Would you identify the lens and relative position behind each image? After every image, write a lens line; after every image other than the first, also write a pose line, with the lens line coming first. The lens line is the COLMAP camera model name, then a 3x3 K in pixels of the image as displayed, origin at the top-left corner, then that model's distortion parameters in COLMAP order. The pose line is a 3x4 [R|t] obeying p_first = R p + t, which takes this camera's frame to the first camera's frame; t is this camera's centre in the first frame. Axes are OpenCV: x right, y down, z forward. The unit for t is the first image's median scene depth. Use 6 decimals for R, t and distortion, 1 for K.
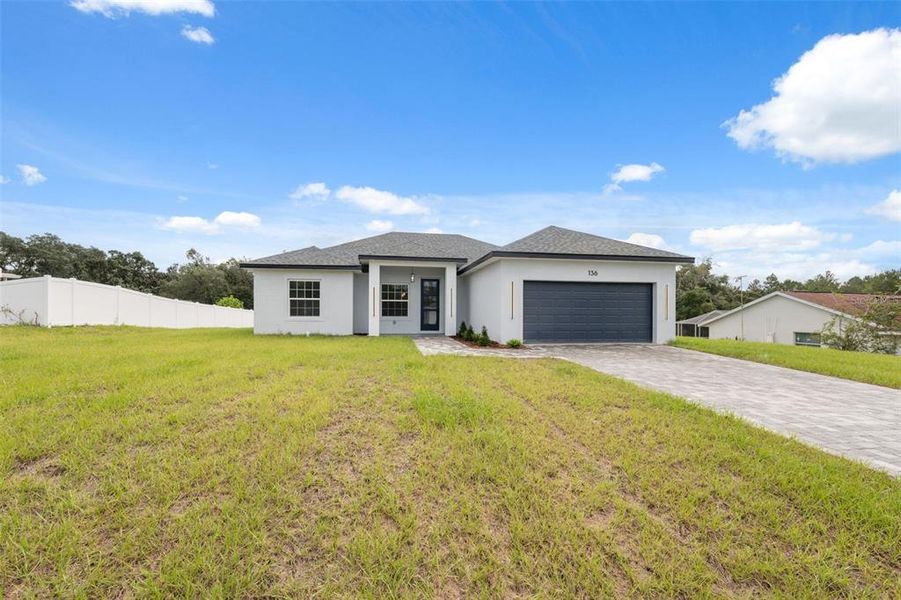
lens RADIAL K [[378.3, 0, 451.3], [0, 378.3, 315.9], [0, 0, 1]] dist [0.000661, 0.000018]
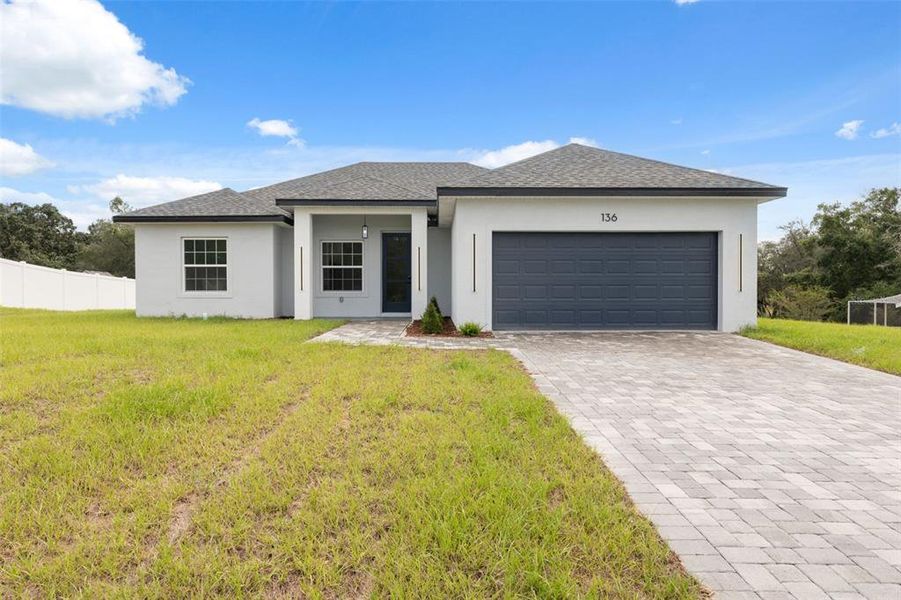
lens RADIAL K [[610.3, 0, 450.5], [0, 610.3, 300.0], [0, 0, 1]] dist [0.001718, 0.000058]
pose [[0.988627, -0.003603, -0.150345, 0.214902], [0.004861, 0.999956, 0.008000, 0.010696], [0.150309, -0.008640, 0.988601, -0.026552]]
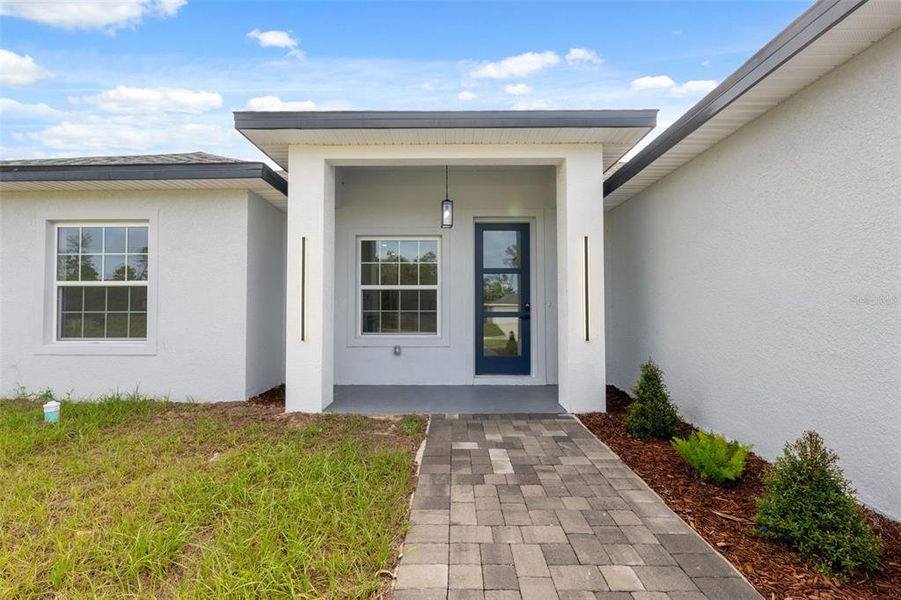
lens RADIAL K [[365.7, 0, 450.5], [0, 365.7, 300.0], [0, 0, 1]] dist [0.000796, 0.000086]
pose [[0.985613, -0.010695, -0.168680, -0.051958], [0.005354, 0.999471, -0.032089, -0.019566], [0.168934, 0.030724, 0.985148, 0.743585]]
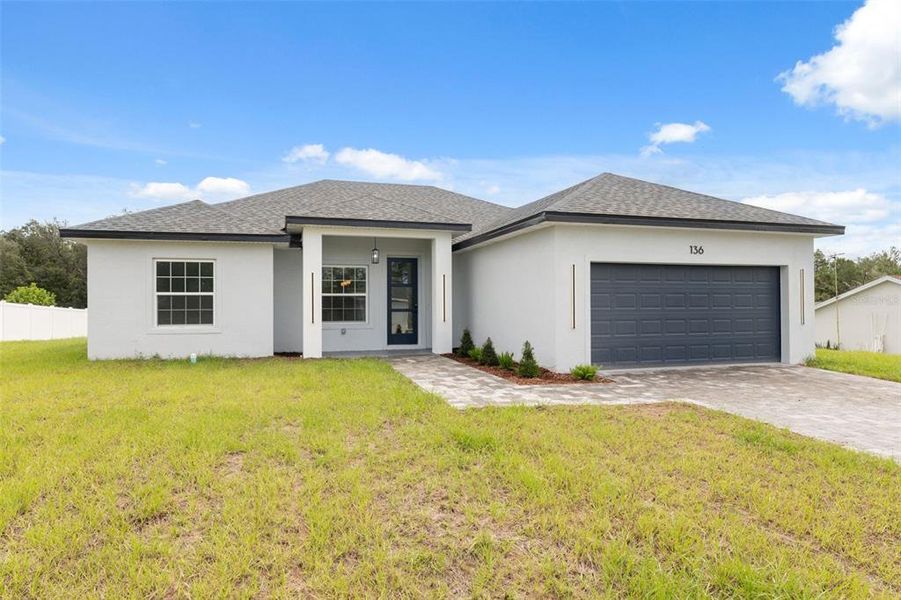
lens RADIAL K [[544.6, 0, 448.7], [0, 544.6, 304.0], [0, 0, 1]] dist [0.002915, 0.001410]
pose [[0.991400, -0.008870, 0.130569, -0.106900], [0.009926, 0.999923, -0.007442, -0.019662], [-0.130493, 0.008674, 0.991411, 0.152543]]
